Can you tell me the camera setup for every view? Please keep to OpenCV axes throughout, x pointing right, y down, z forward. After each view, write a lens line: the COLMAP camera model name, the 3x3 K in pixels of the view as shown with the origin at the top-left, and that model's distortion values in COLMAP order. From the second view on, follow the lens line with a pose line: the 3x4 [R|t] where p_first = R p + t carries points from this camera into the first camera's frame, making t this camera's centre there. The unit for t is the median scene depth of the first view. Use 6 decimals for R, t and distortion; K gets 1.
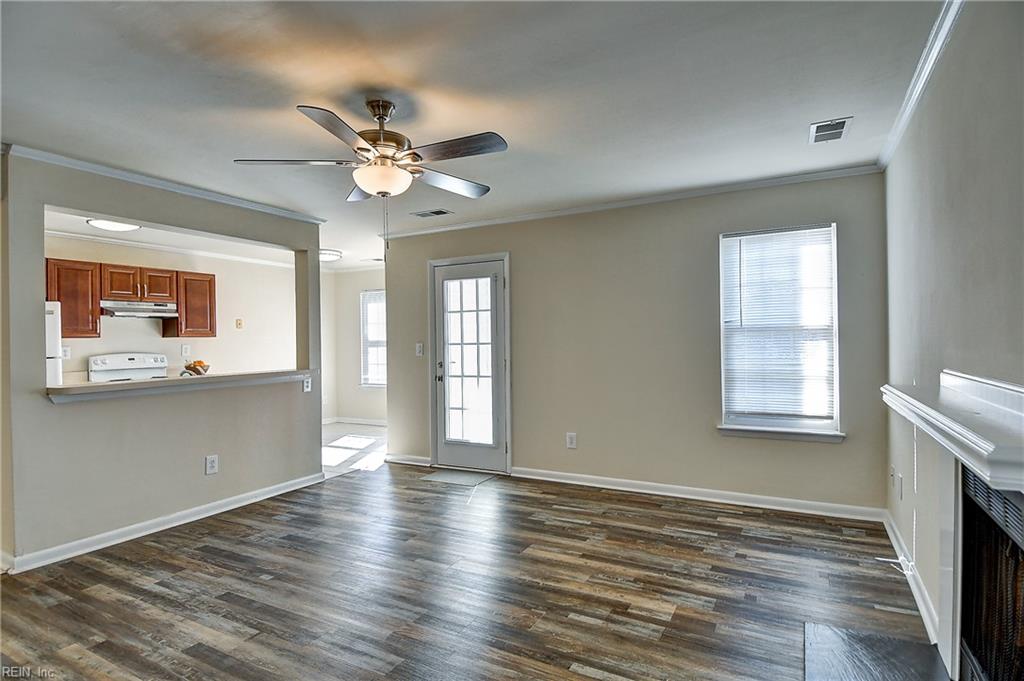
lens RADIAL K [[538.3, 0, 516.4], [0, 538.3, 337.5], [0, 0, 1]] dist [0.010503, -0.006508]
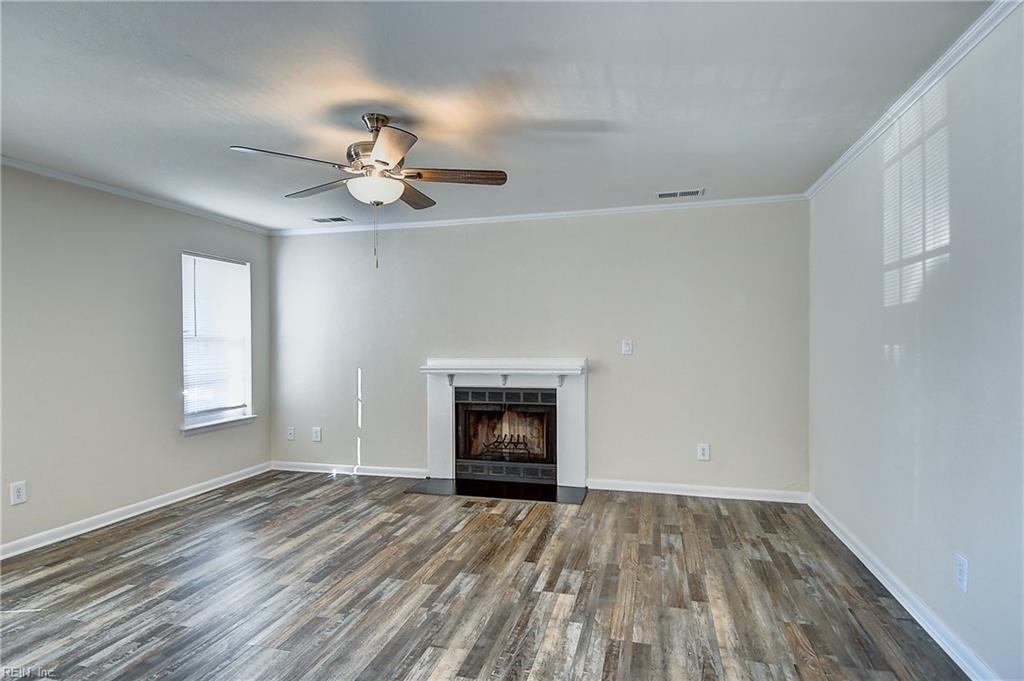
lens RADIAL K [[538.3, 0, 510.3], [0, 538.3, 346.1], [0, 0, 1]] dist [0.010503, -0.006508]
pose [[-0.234611, 0.008867, 0.972049, -0.958498], [0.005041, 0.999956, -0.007905, 0.014312], [-0.972076, 0.003045, -0.234646, 0.721511]]
